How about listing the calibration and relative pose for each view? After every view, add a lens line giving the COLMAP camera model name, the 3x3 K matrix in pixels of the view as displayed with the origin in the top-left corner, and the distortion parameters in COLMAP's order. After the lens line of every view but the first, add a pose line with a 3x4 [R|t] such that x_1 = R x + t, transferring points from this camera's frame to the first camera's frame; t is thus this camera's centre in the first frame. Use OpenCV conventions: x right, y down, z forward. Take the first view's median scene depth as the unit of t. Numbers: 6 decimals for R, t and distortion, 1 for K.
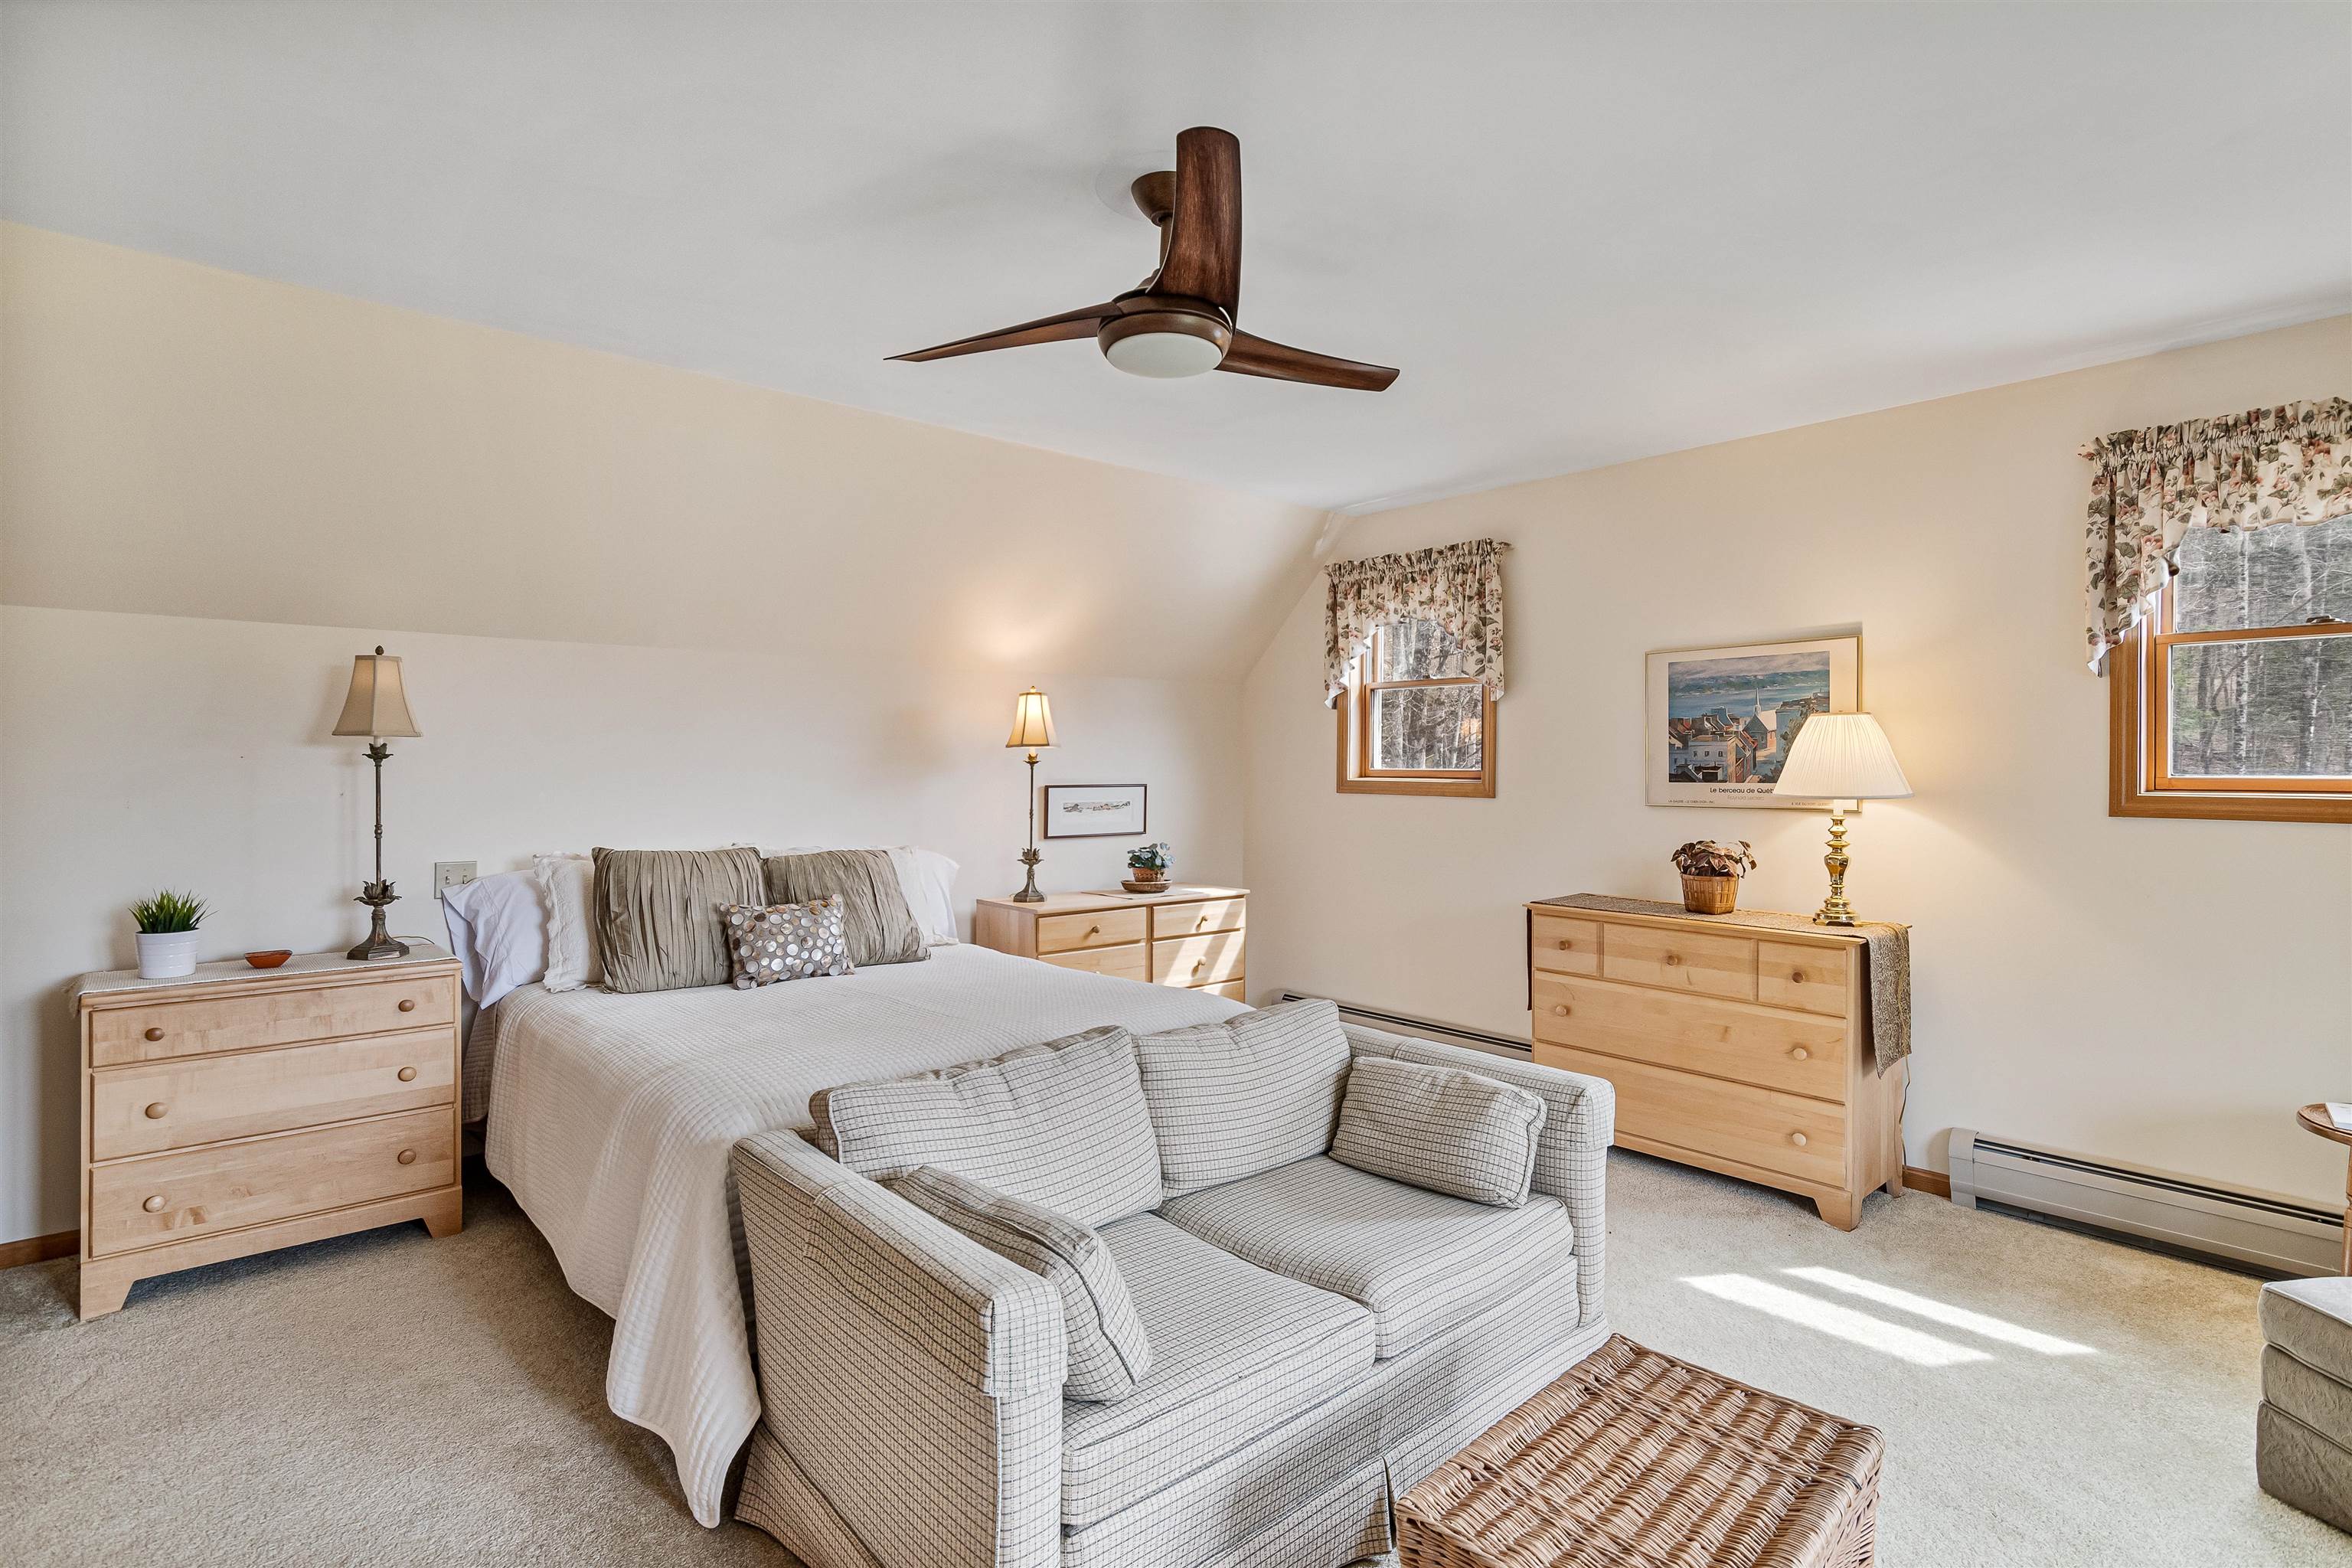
lens RADIAL K [[1154.0, 0, 1177.0], [0, 1154.0, 791.2], [0, 0, 1]] dist [-0.001537, 0.004425]
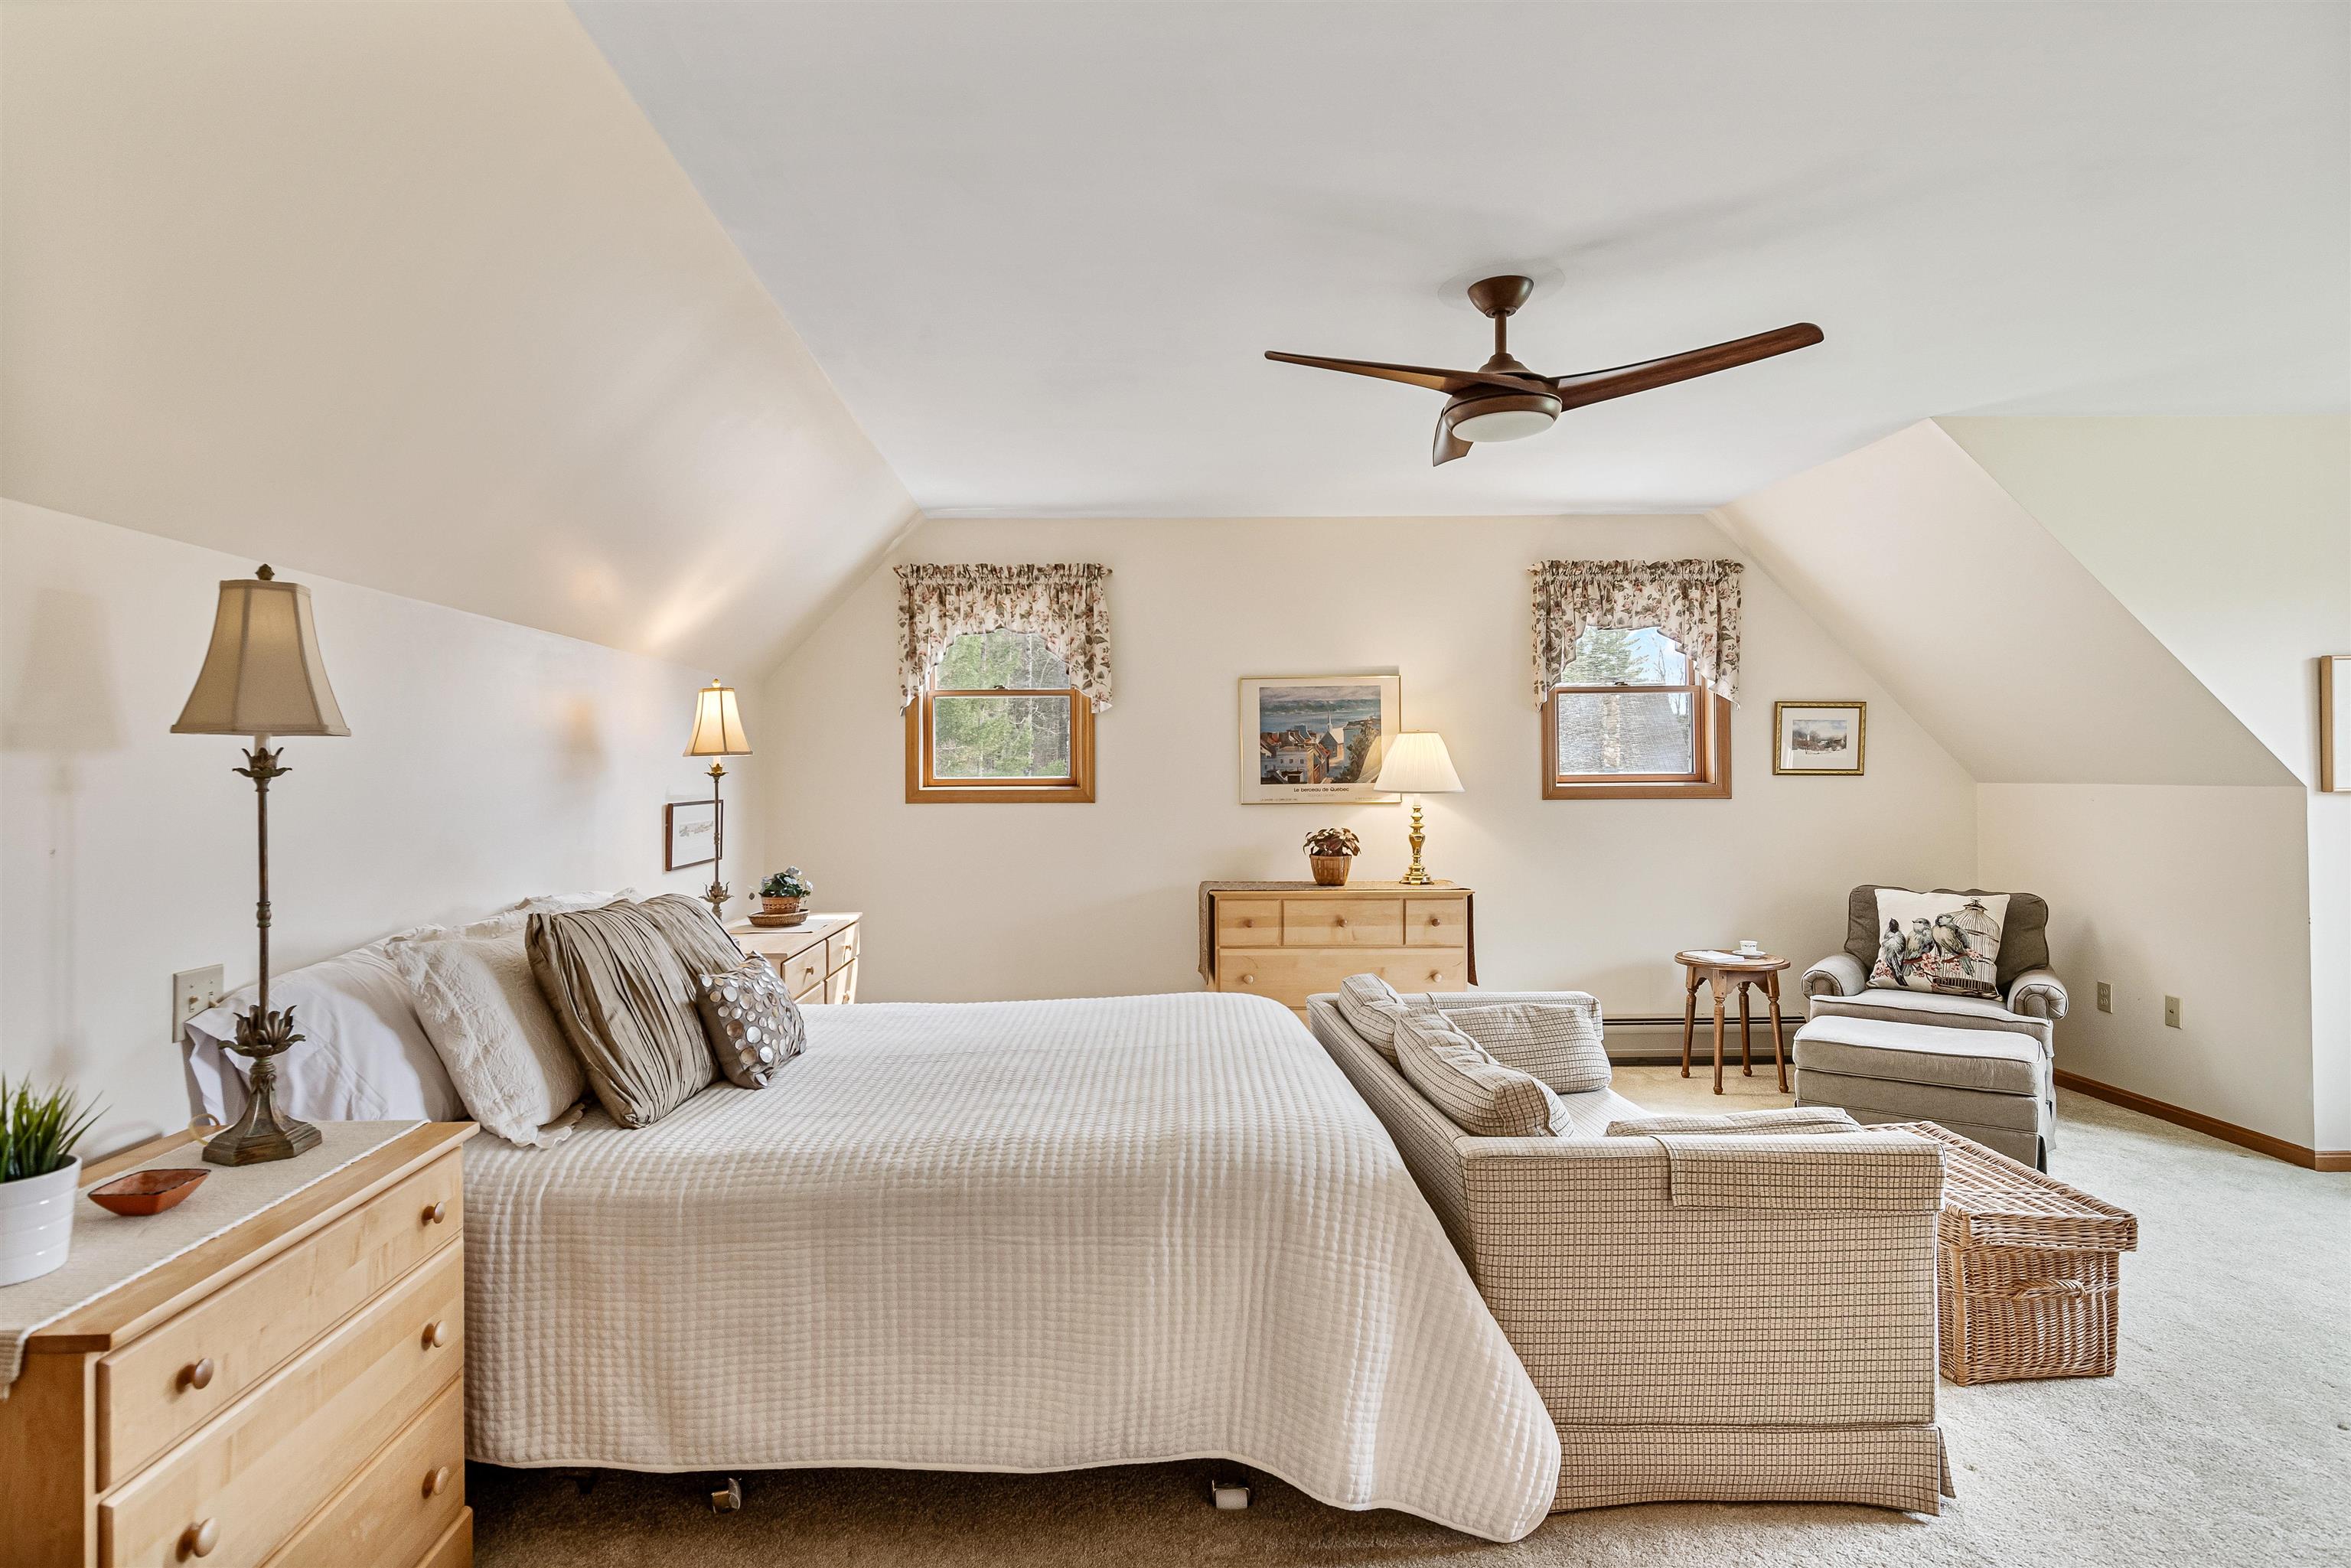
lens RADIAL K [[1200.1, 0, 1181.4], [0, 1200.1, 781.1], [0, 0, 1]] dist [-0.002625, -0.001814]
pose [[0.654187, -0.015476, 0.756174, -0.625836], [0.028397, 0.999588, -0.004109, -0.008969], [-0.755799, 0.024161, 0.654357, 0.241246]]
